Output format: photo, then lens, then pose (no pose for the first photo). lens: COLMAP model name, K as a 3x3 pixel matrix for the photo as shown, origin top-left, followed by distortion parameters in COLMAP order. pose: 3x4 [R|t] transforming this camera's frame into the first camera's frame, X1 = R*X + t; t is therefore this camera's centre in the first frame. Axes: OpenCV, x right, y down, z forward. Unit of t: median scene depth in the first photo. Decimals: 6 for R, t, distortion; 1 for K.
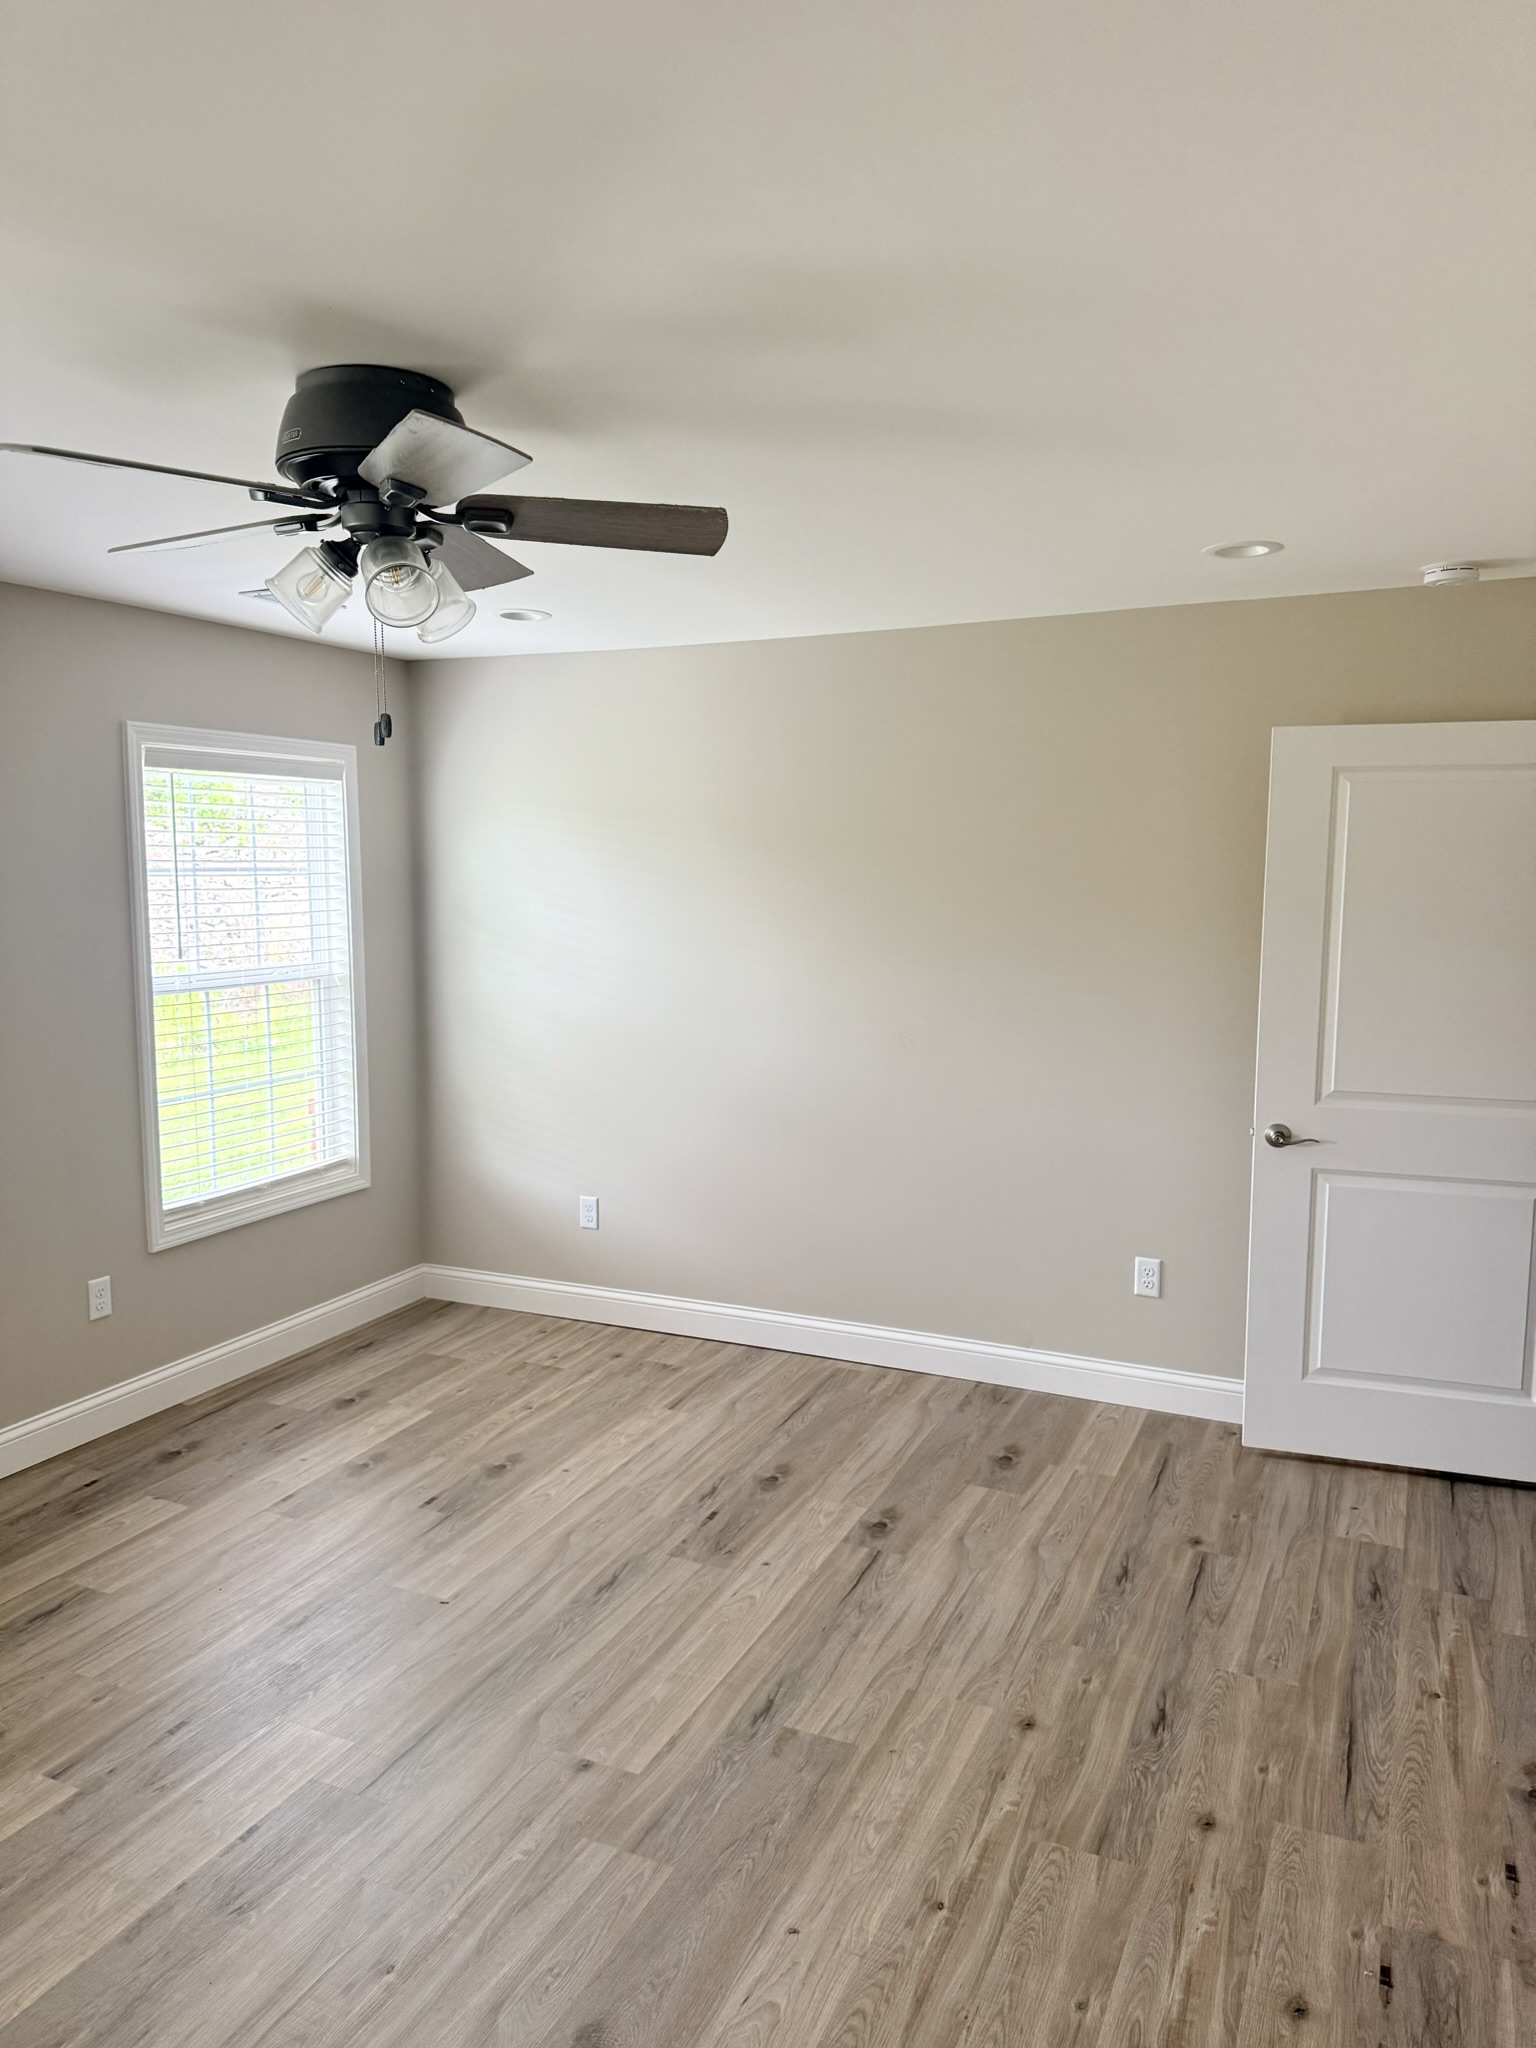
lens RADIAL K [[1453.3, 0, 768.5], [0, 1453.3, 1023.2], [0, 0, 1]] dist [-0.032055, 0.001659]
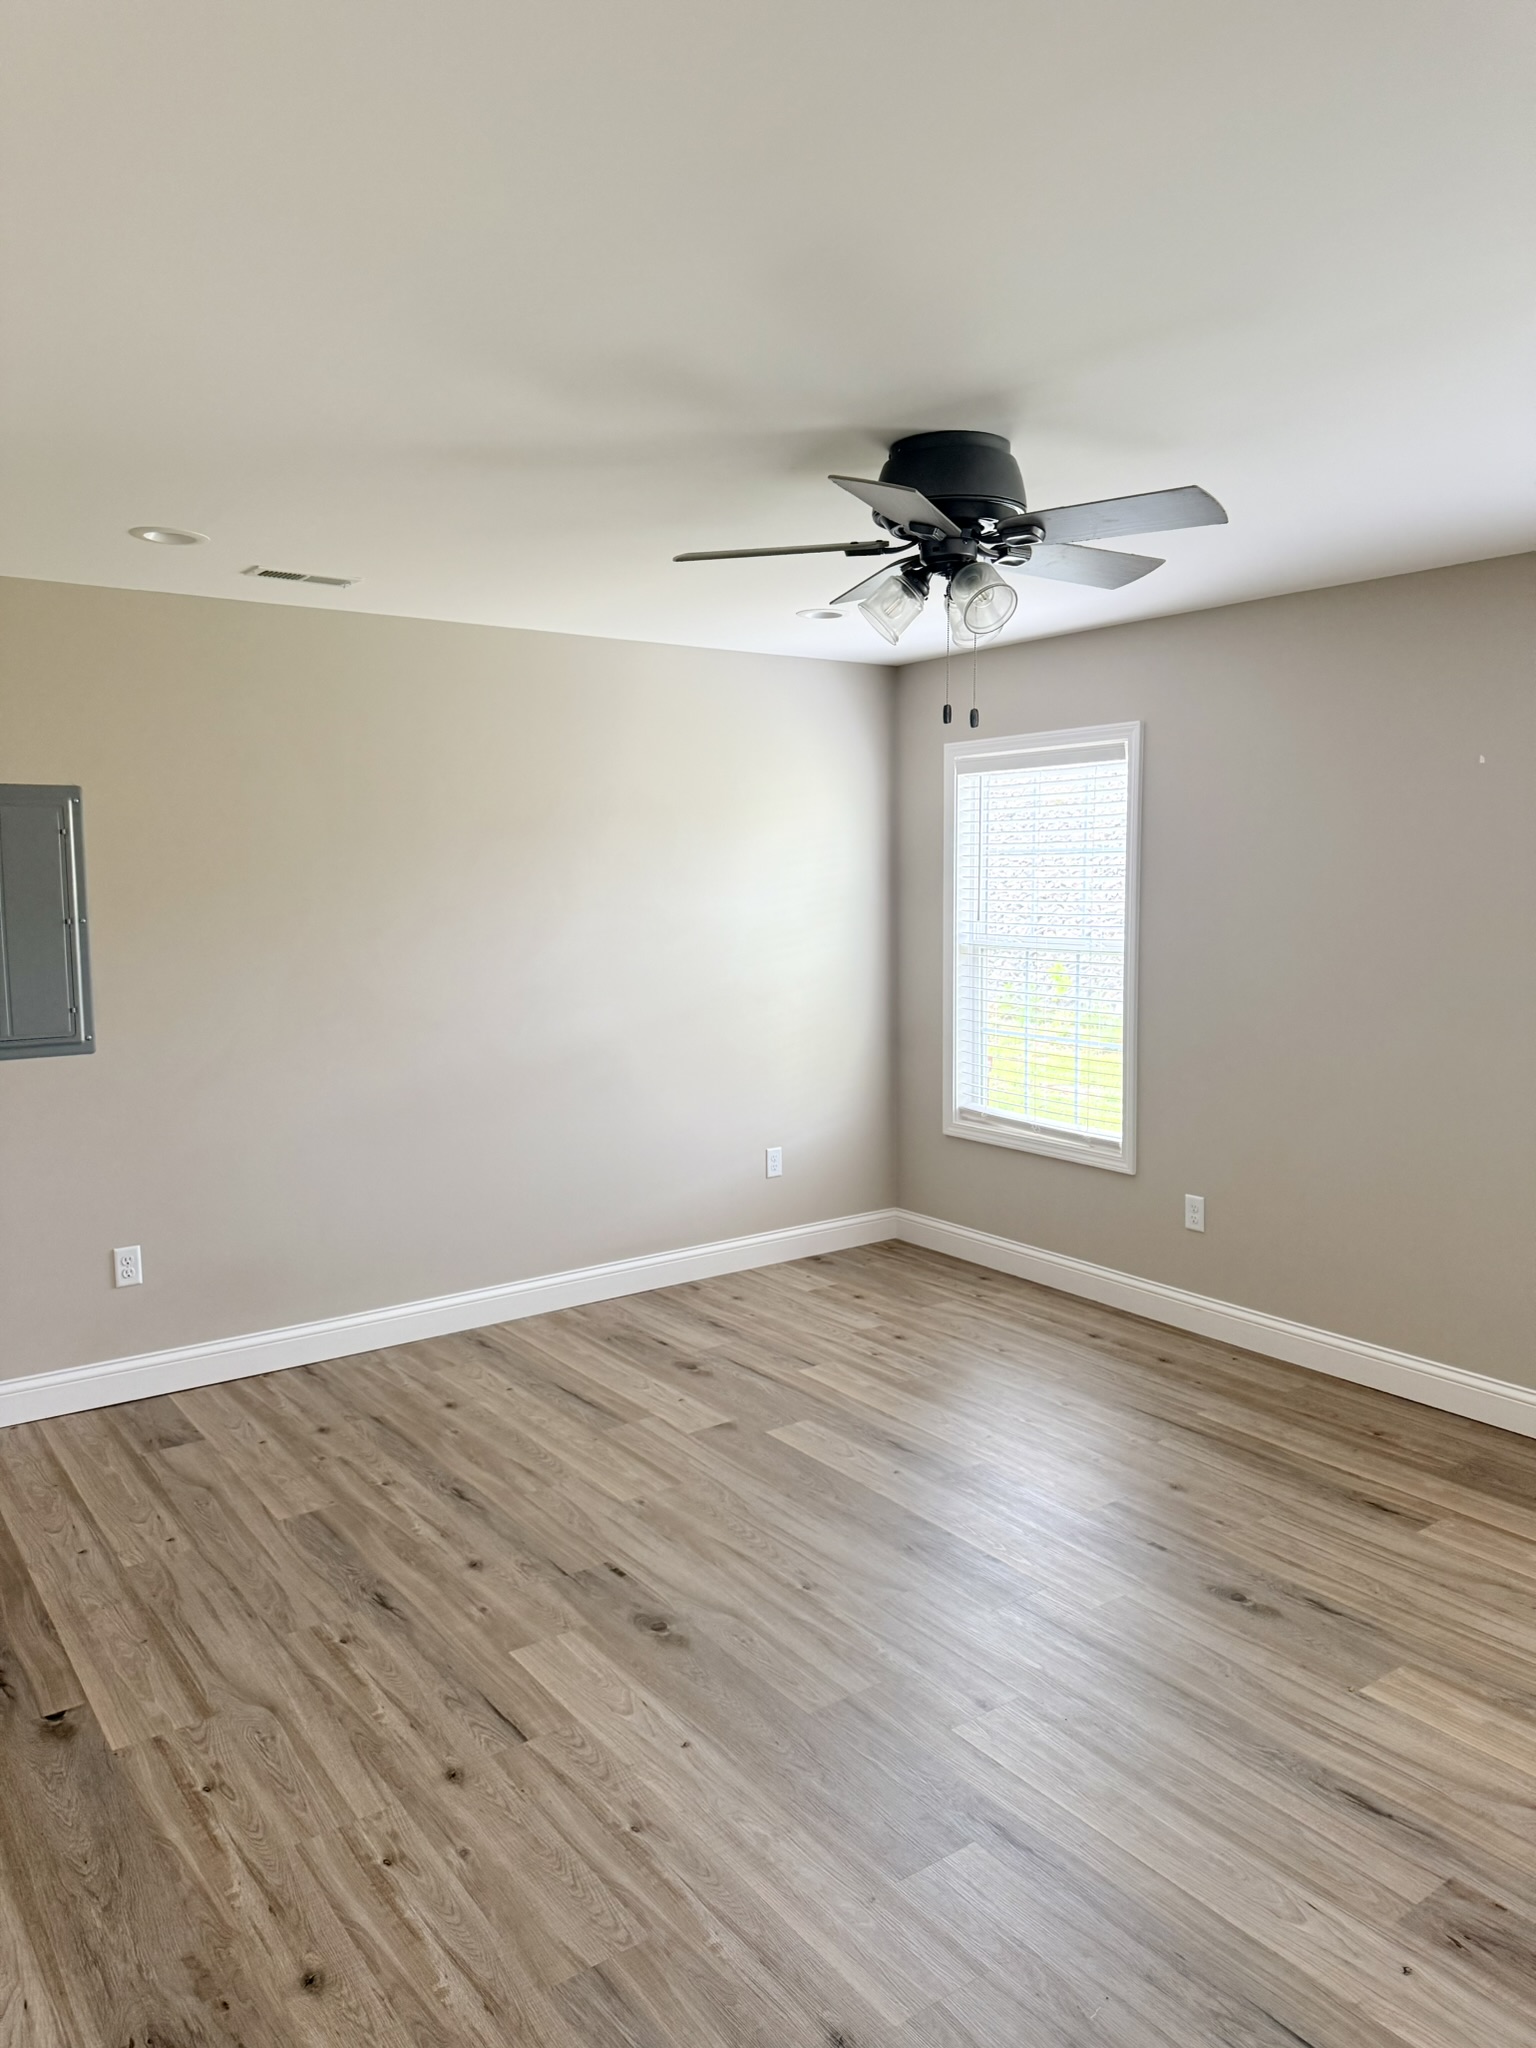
lens RADIAL K [[1453.3, 0, 775.3], [0, 1453.3, 1032.9], [0, 0, 1]] dist [-0.032055, 0.001659]
pose [[-0.487746, 0.110089, -0.866016, 0.935151], [-0.097619, 0.978917, 0.179421, -0.143622], [0.867511, 0.172052, -0.466716, 1.525799]]
